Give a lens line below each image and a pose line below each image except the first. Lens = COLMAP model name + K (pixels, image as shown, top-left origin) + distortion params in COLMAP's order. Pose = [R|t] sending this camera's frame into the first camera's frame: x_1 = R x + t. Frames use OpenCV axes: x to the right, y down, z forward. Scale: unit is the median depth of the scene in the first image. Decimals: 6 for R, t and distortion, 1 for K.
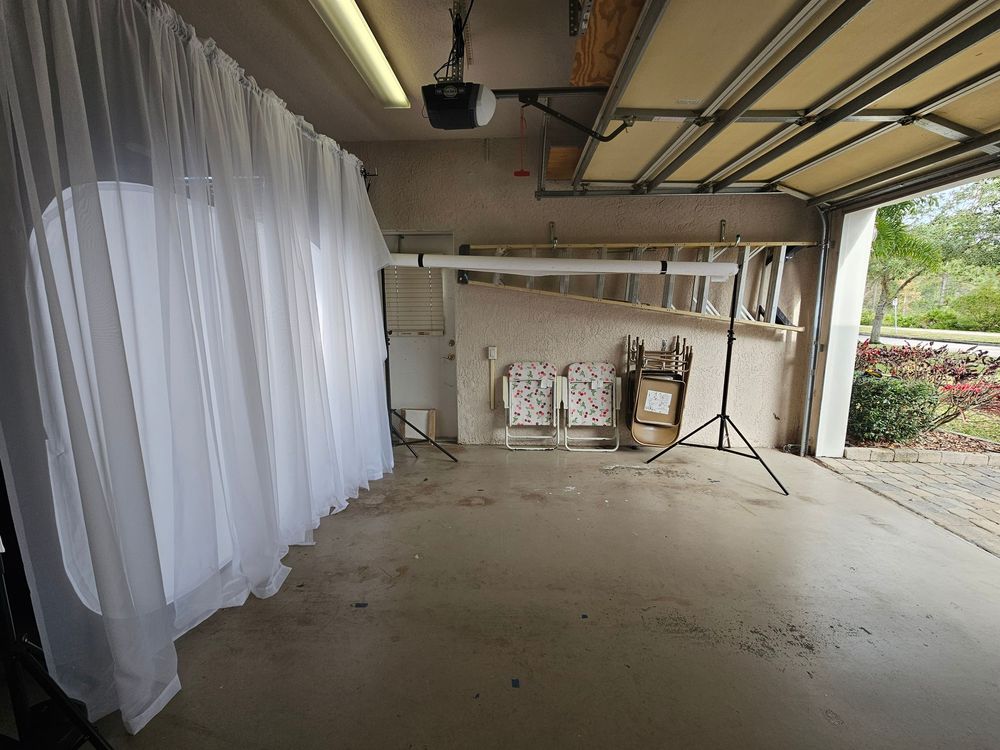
lens RADIAL K [[403.7, 0, 501.5], [0, 403.7, 374.0], [0, 0, 1]] dist [0.000022, 0.000688]
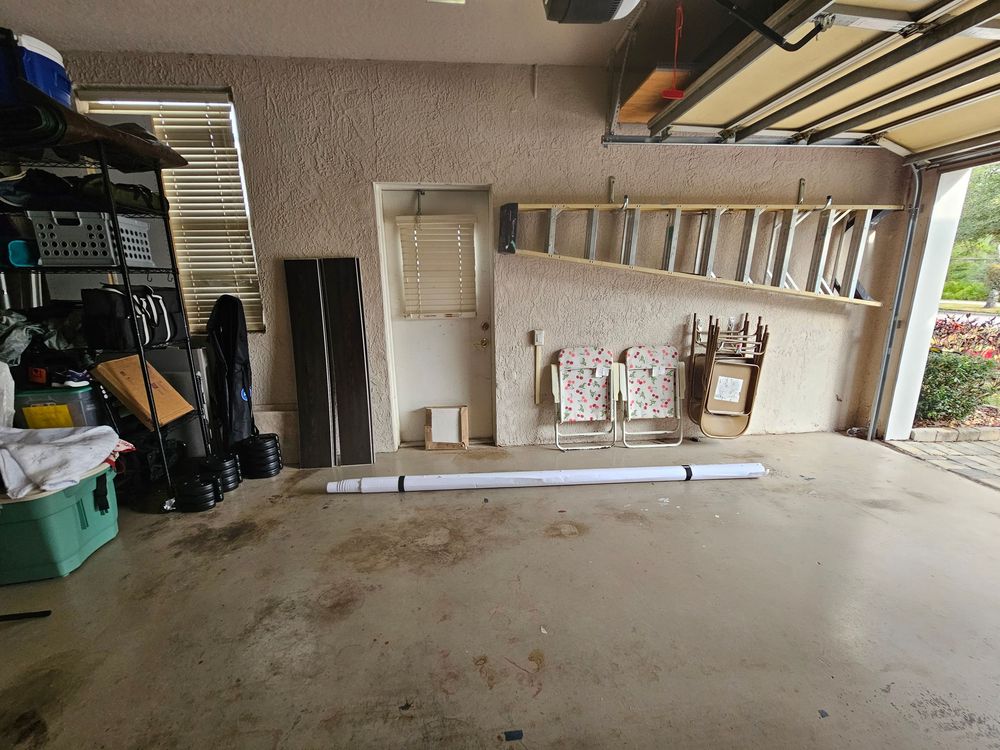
lens RADIAL K [[403.7, 0, 499.6], [0, 403.7, 373.7], [0, 0, 1]] dist [0.000022, 0.000688]
pose [[0.991895, -0.036149, 0.121813, -0.216719], [0.027355, 0.996949, 0.073106, -0.042683], [-0.124084, -0.069181, 0.989857, 0.186745]]
